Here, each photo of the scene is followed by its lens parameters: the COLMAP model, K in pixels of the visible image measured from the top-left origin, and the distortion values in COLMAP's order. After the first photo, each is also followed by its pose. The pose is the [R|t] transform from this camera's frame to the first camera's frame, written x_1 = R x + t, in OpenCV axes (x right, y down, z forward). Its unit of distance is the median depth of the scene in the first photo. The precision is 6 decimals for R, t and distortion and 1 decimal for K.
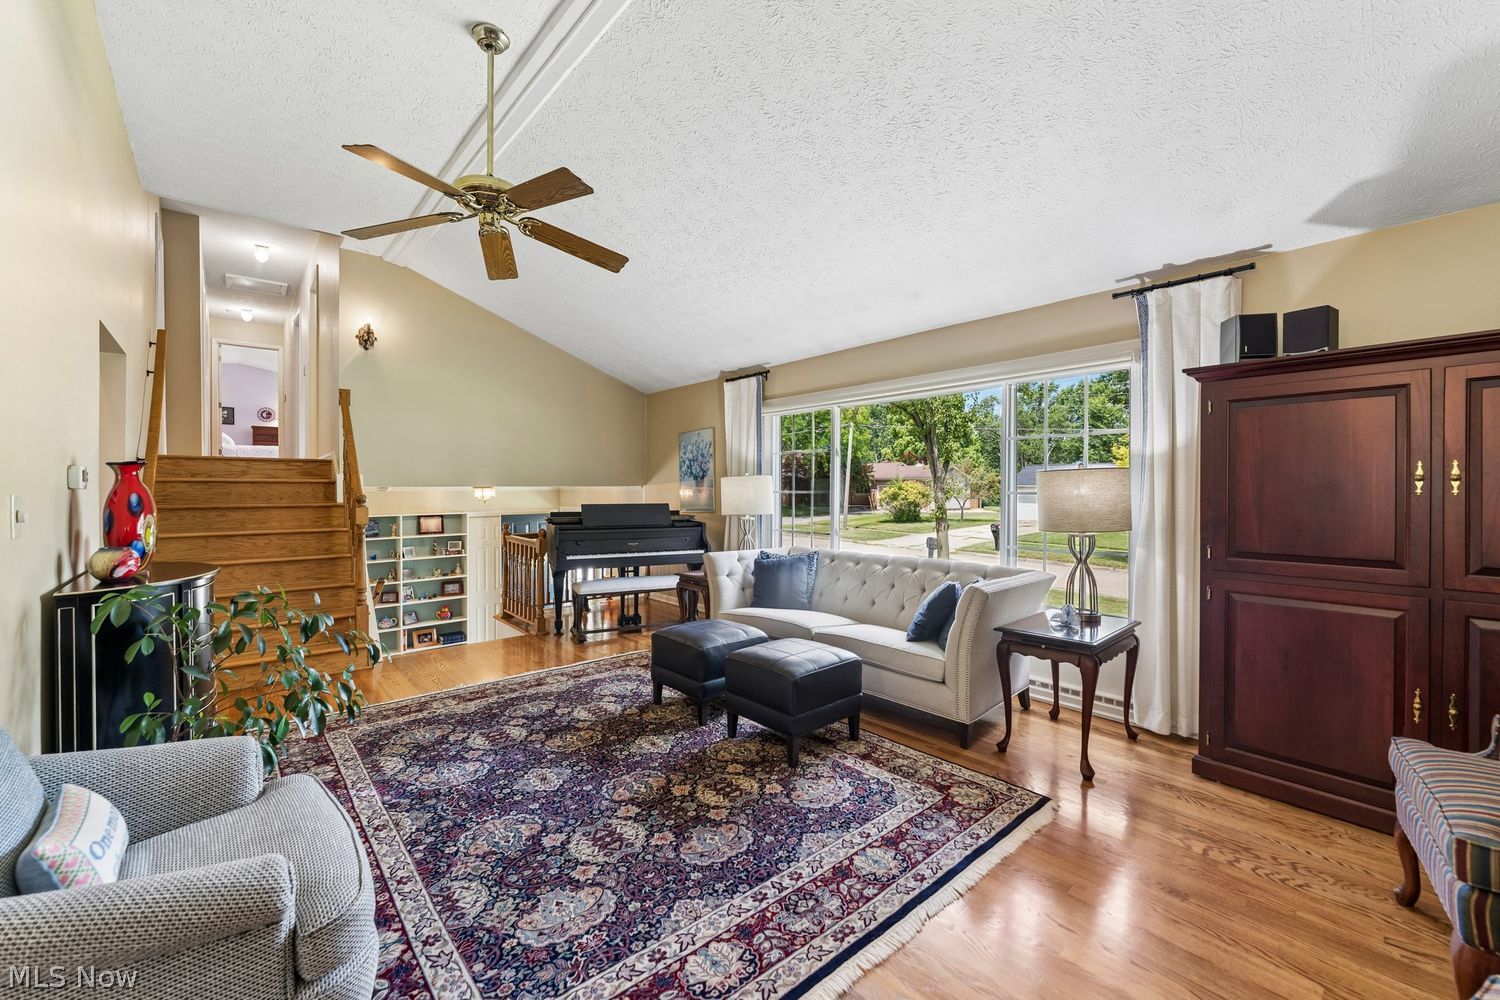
lens RADIAL K [[600.2, 0, 744.0], [0, 600.2, 496.7], [0, 0, 1]] dist [-0.000829, -0.000267]
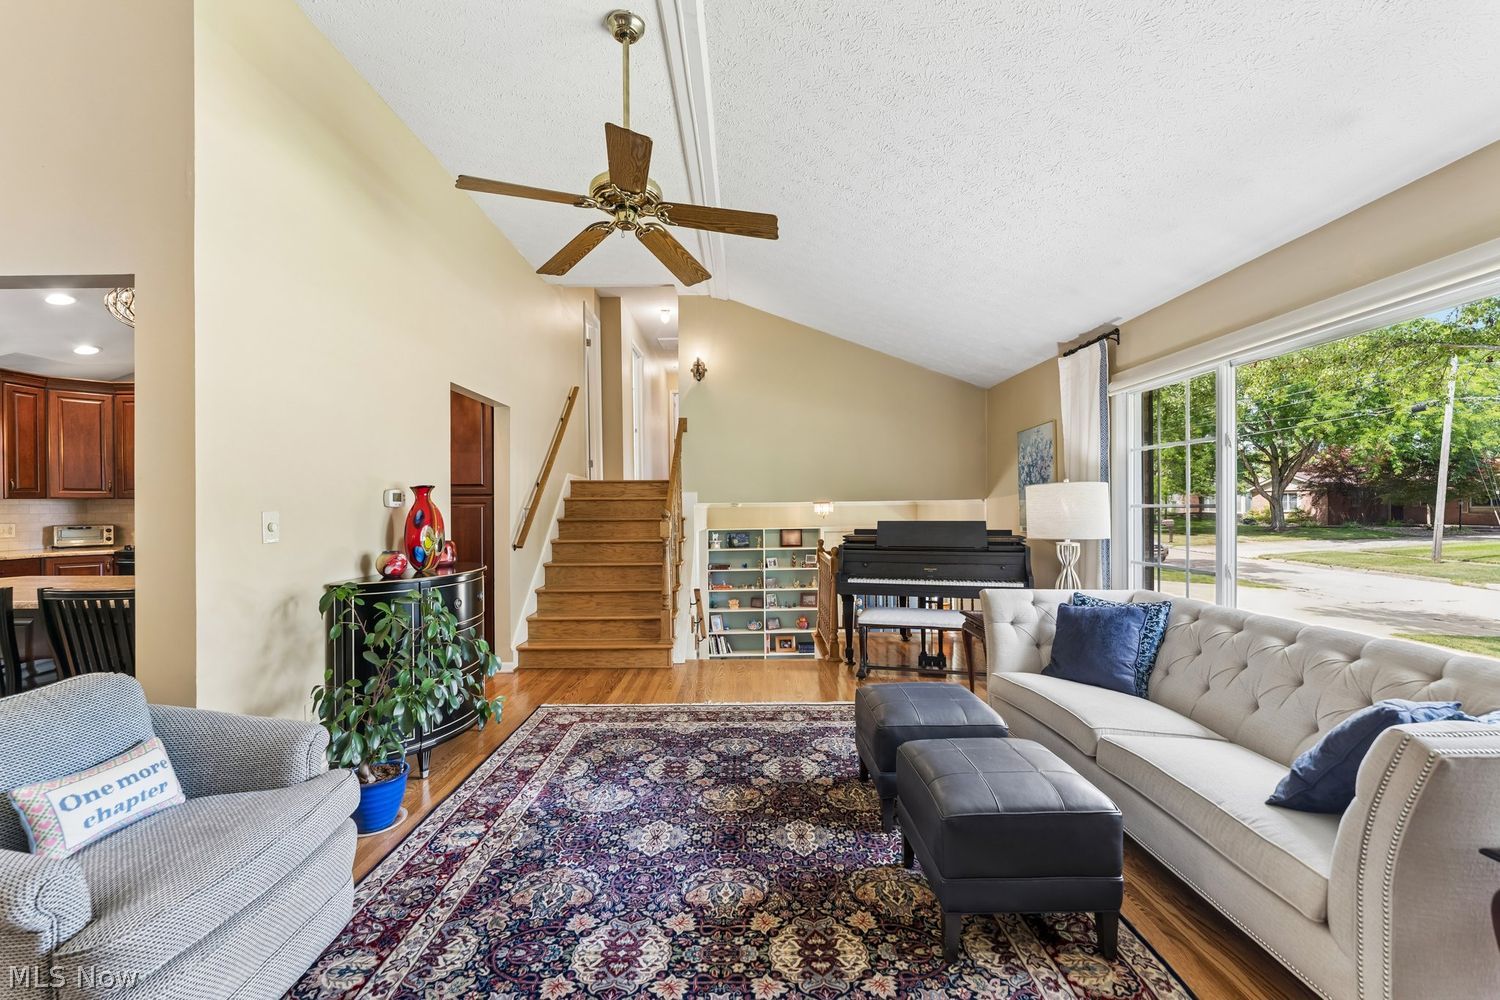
lens RADIAL K [[600.2, 0, 752.5], [0, 600.2, 504.9], [0, 0, 1]] dist [-0.000829, -0.000267]
pose [[0.760044, -0.005626, -0.649848, 0.266827], [-0.001184, 0.999949, -0.010041, -0.003132], [0.649871, 0.008401, 0.759998, 0.330879]]
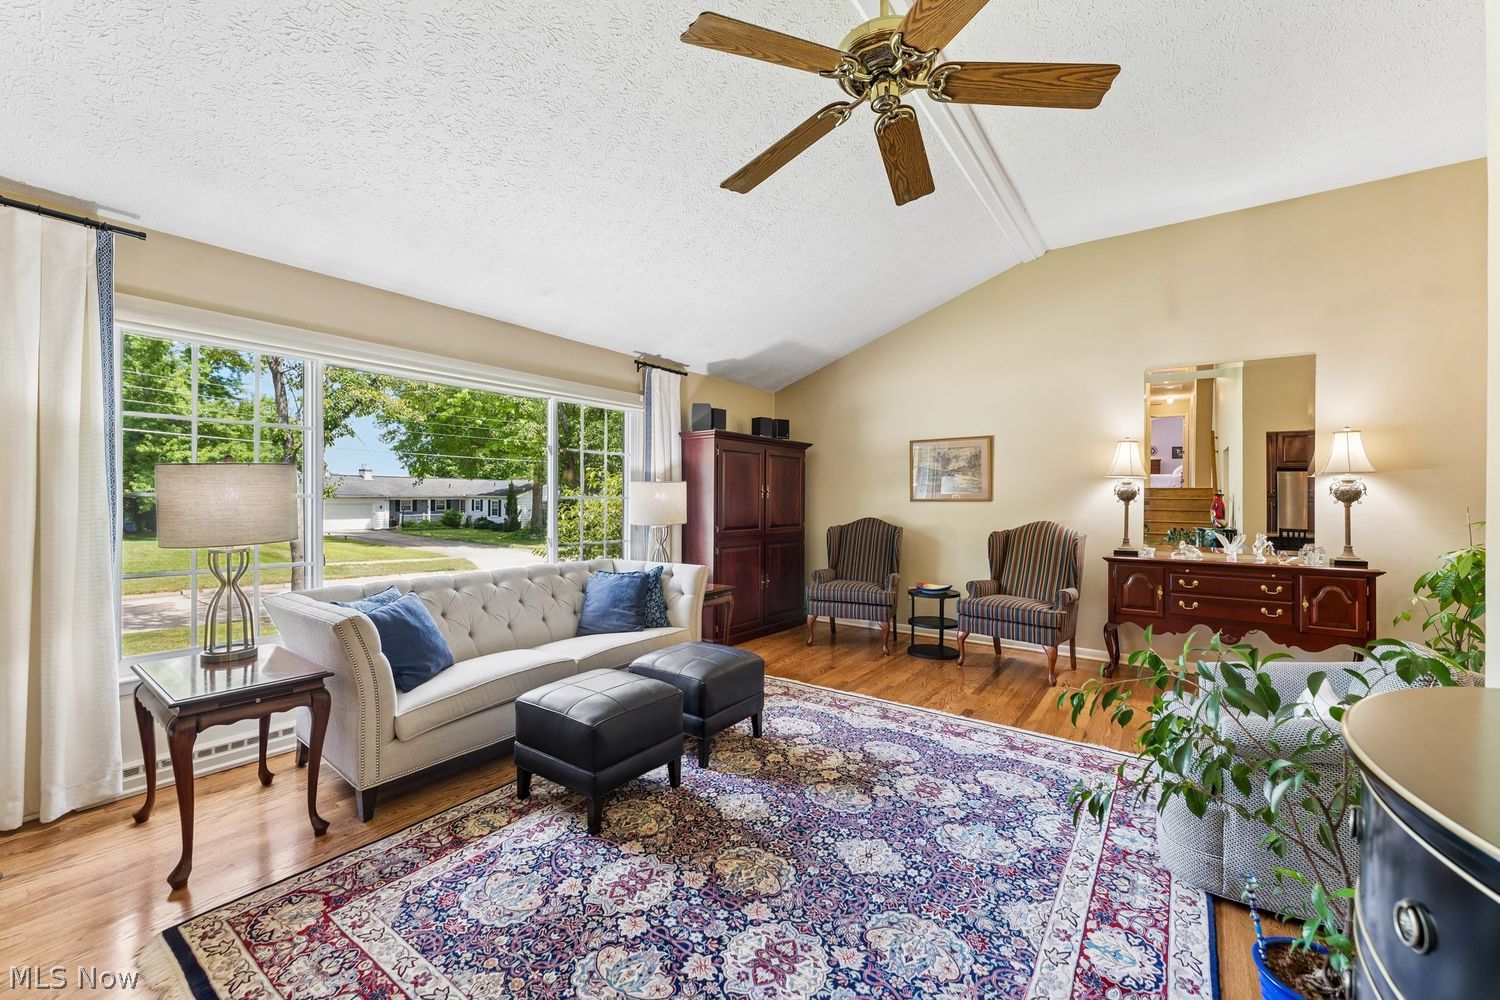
lens RADIAL K [[600.2, 0, 759.5], [0, 600.2, 497.2], [0, 0, 1]] dist [-0.000829, -0.000267]
pose [[-0.245208, 0.001895, 0.969469, -0.835370], [0.005798, 0.999983, -0.000488, -0.004024], [-0.969453, 0.005501, -0.245215, 1.039624]]
